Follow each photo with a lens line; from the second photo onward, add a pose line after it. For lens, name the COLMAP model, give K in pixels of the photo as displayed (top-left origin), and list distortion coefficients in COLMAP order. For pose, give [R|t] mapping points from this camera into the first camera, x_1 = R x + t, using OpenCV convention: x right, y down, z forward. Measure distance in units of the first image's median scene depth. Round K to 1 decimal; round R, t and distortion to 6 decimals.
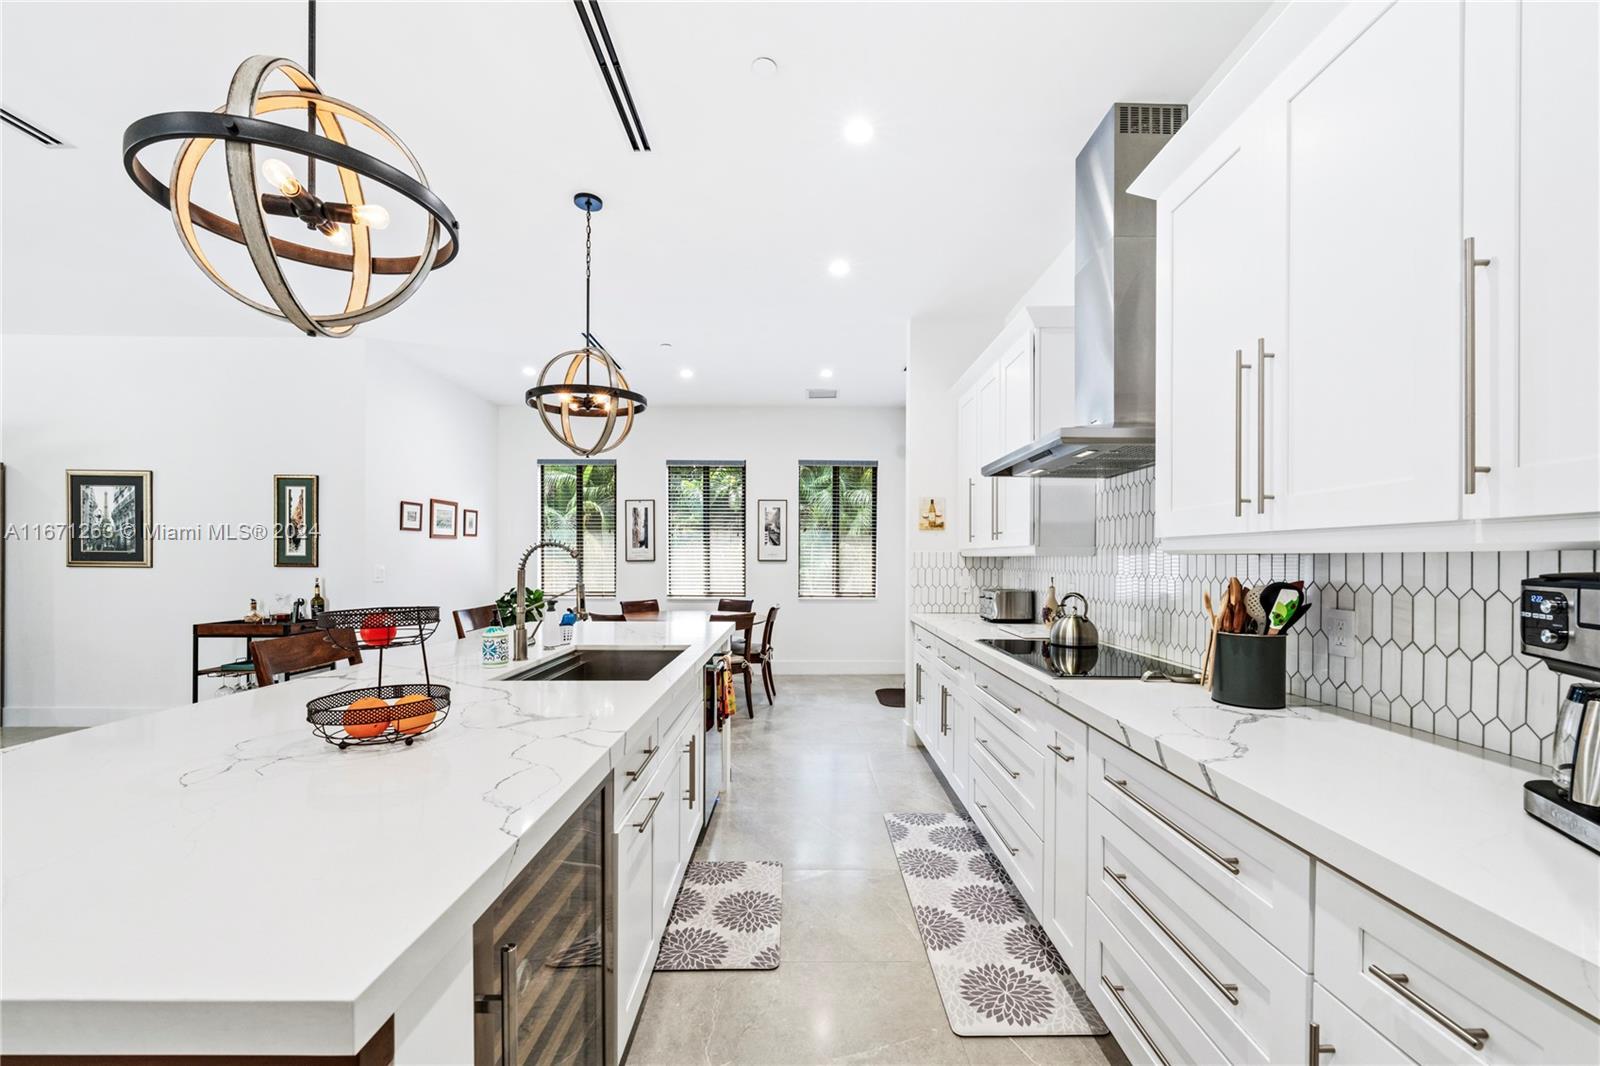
lens RADIAL K [[630.5, 0, 800.8], [0, 630.5, 561.2], [0, 0, 1]] dist [0.000291, 0.000034]
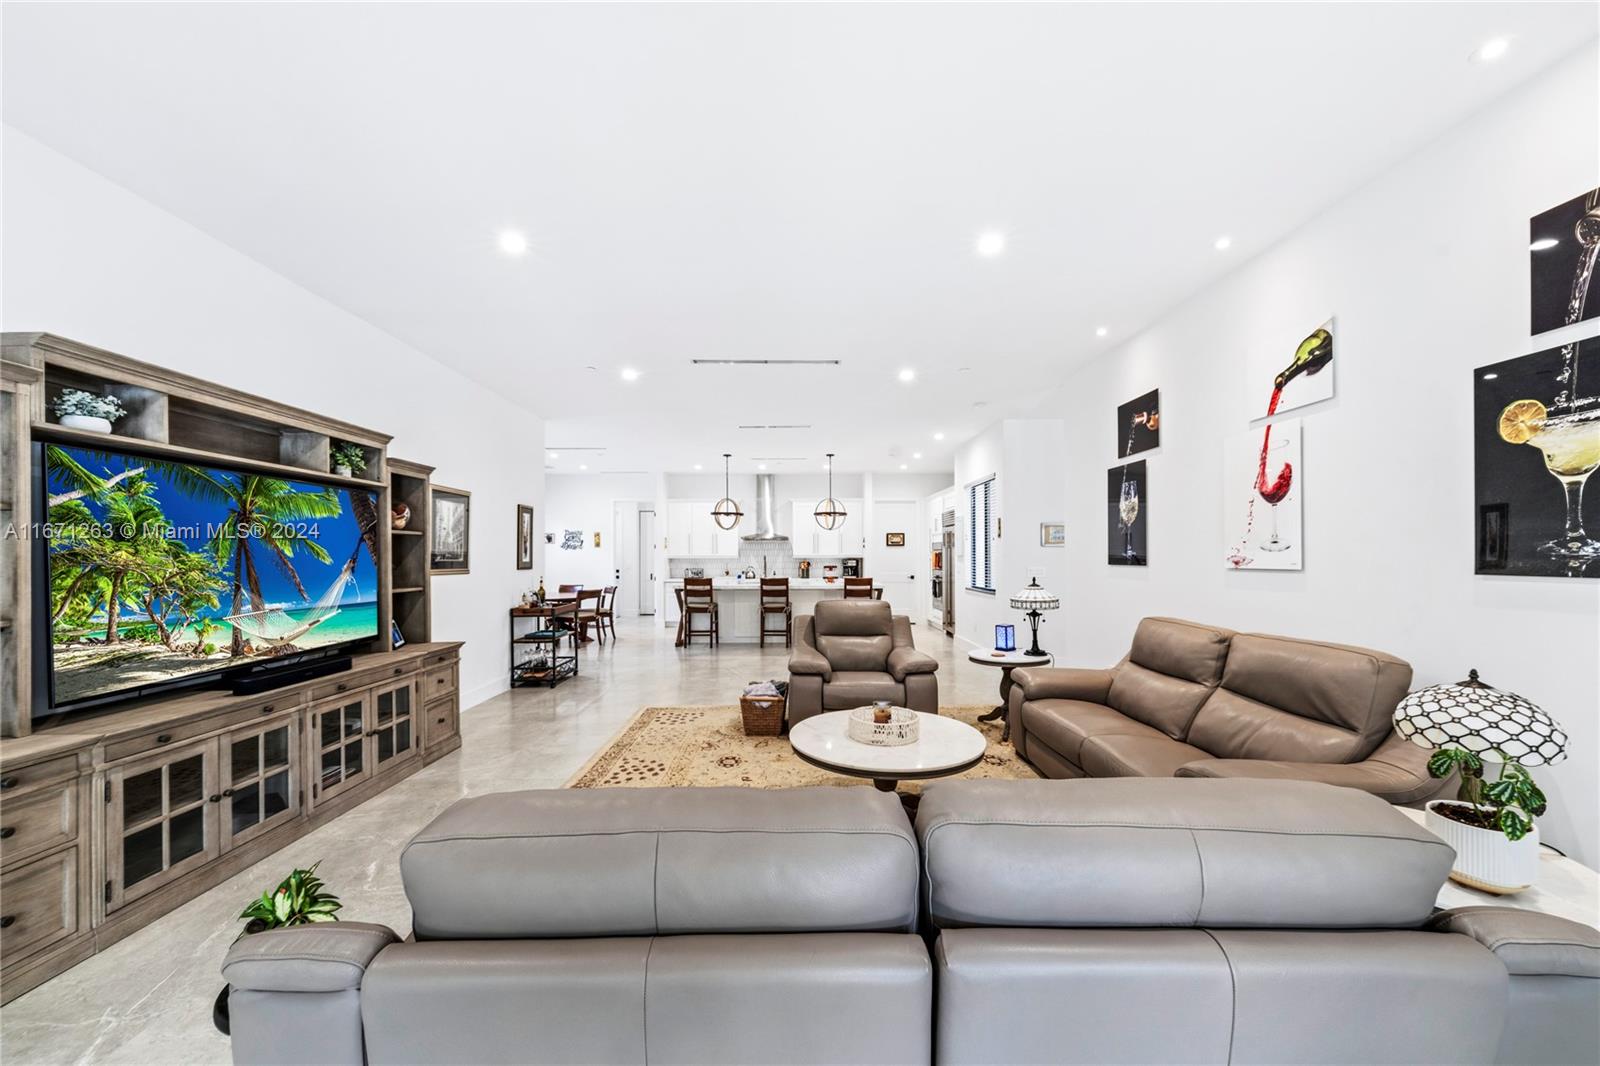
lens RADIAL K [[578.7, 0, 796.5], [0, 578.7, 553.0], [0, 0, 1]] dist [-0.000133, 0.000162]
pose [[-0.001989, -0.000306, 0.999998, -2.147017], [0.007933, 0.999968, 0.000322, -0.025134], [-0.999967, 0.007933, -0.001987, 0.394611]]
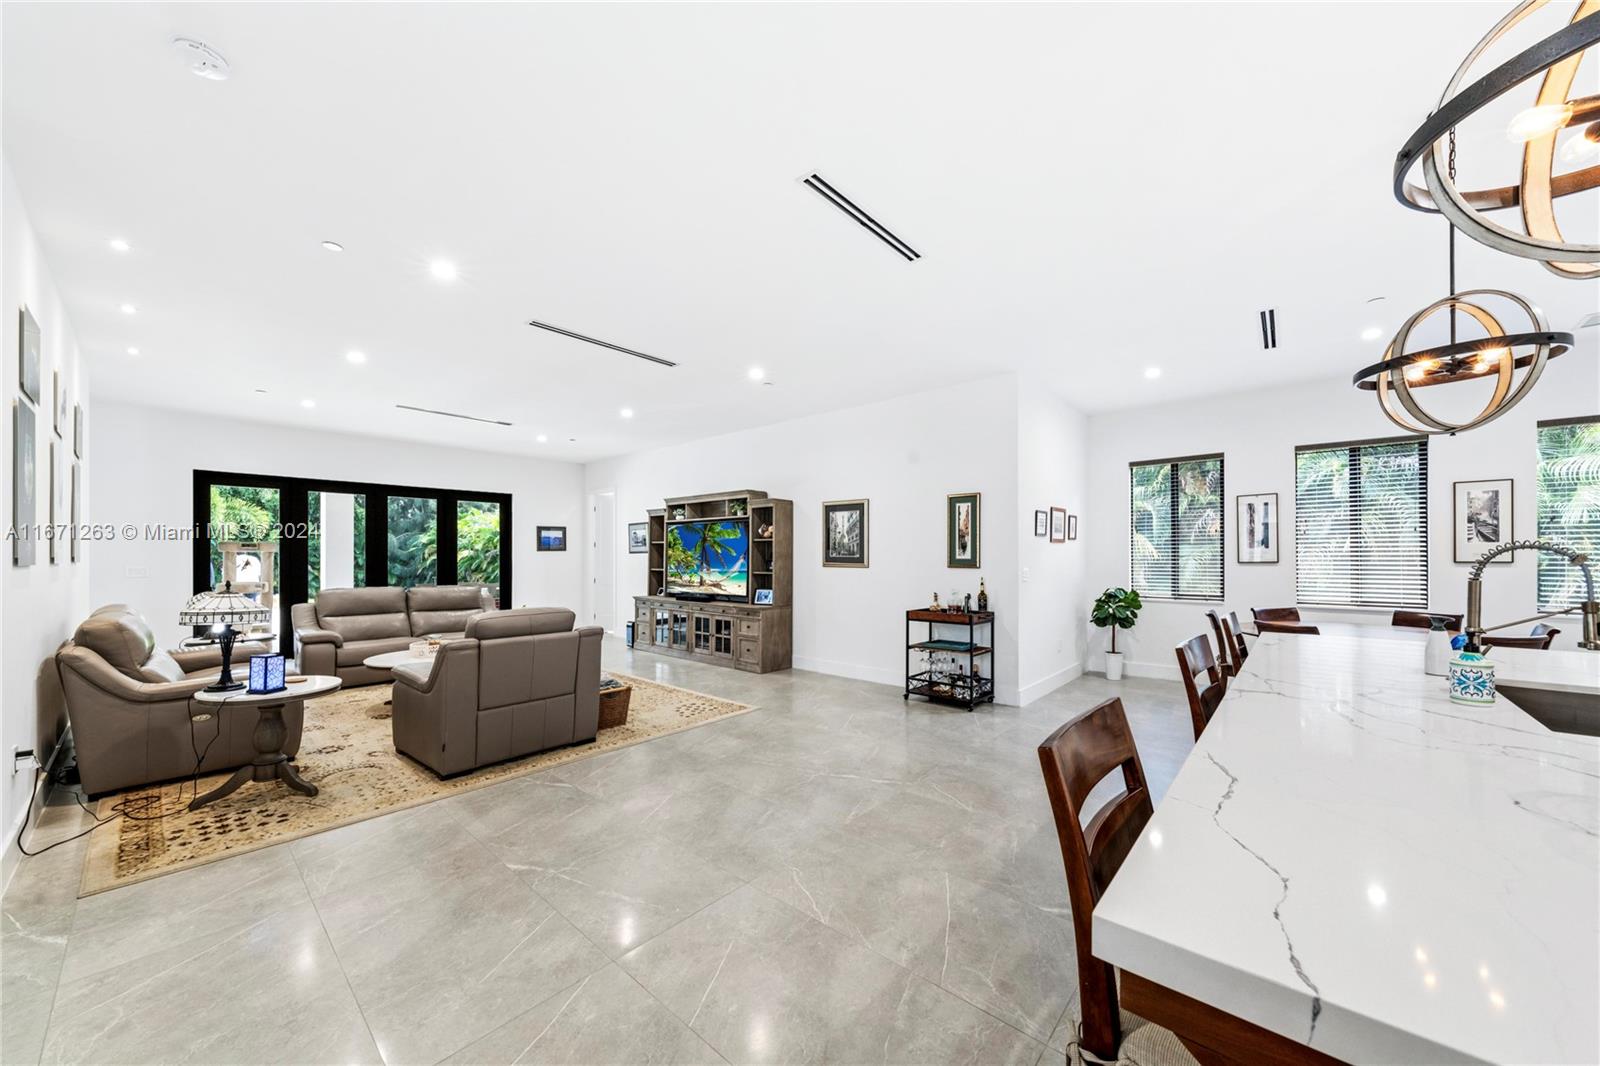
lens RADIAL K [[566.2, 0, 809.3], [0, 566.2, 555.8], [0, 0, 1]] dist [-0.000281, -0.000017]
pose [[0.751994, -0.006487, -0.659138, -0.297373], [0.001275, 0.999964, -0.008387, -0.005838], [0.659169, 0.005467, 0.751975, -0.036266]]
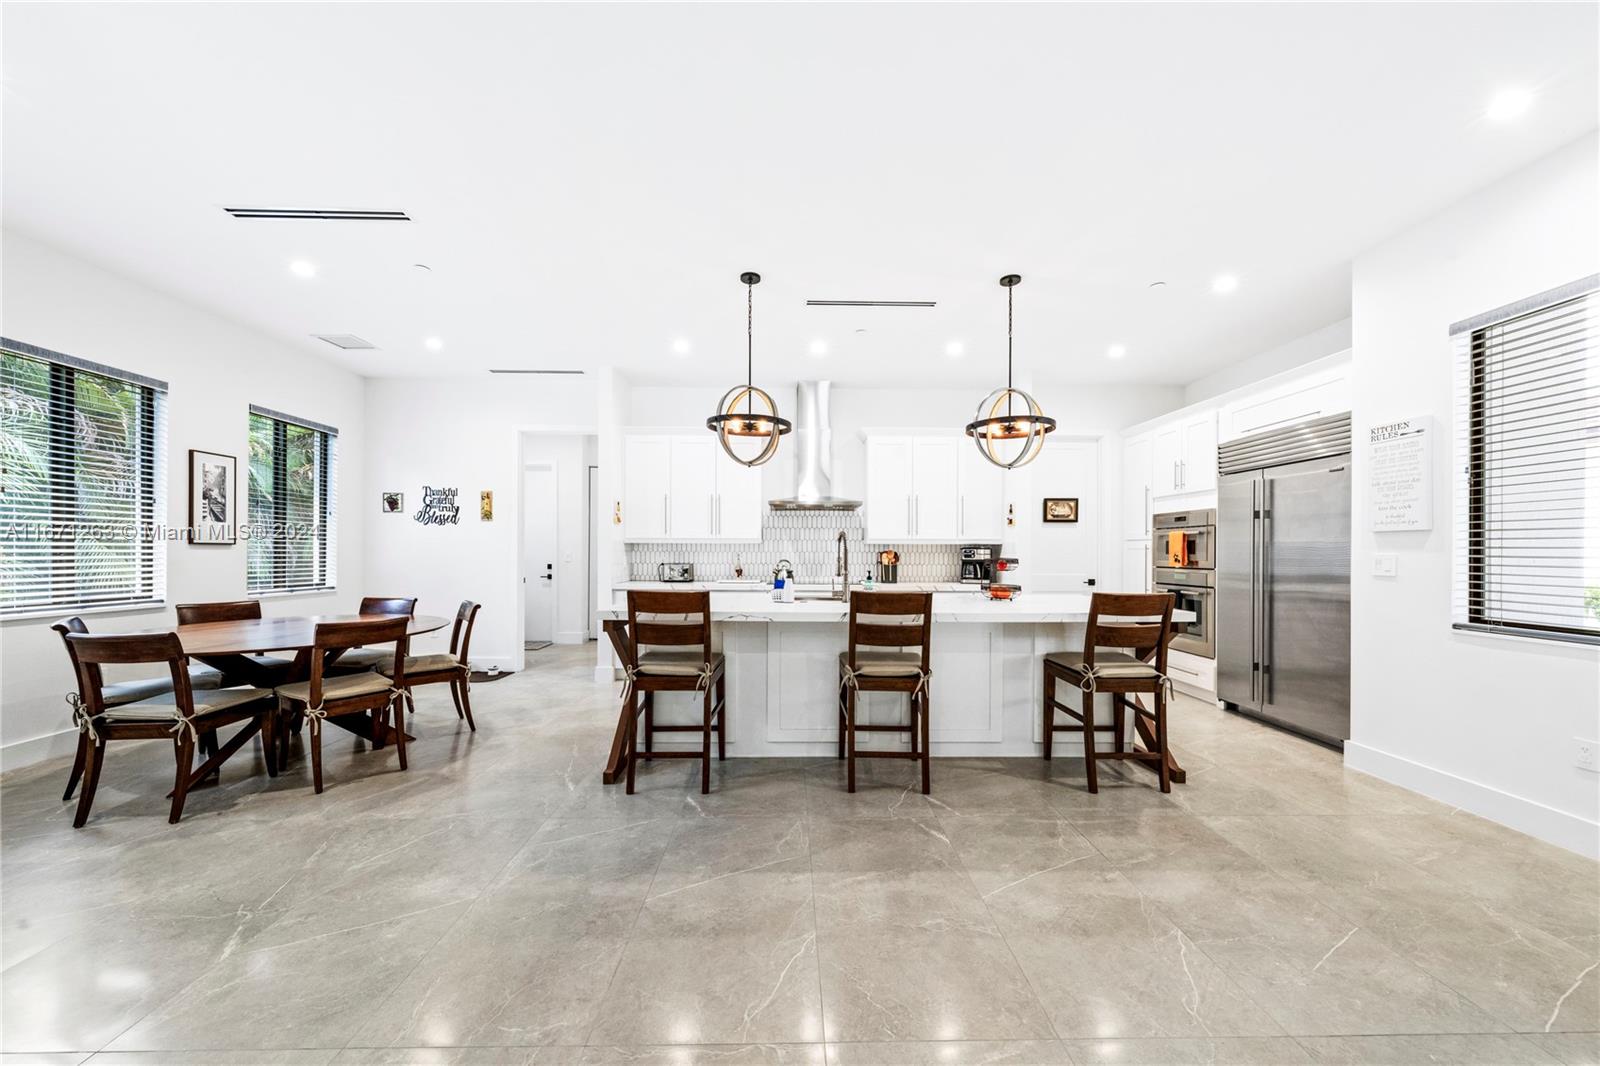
lens RADIAL K [[556.8, 0, 797.3], [0, 556.8, 556.8], [0, 0, 1]] dist [0.000563, 0.000064]
pose [[-0.013746, -0.013025, 0.999821, -0.952895], [0.000156, 0.999915, 0.013029, 0.007726], [-0.999906, 0.000335, -0.013743, 0.567095]]
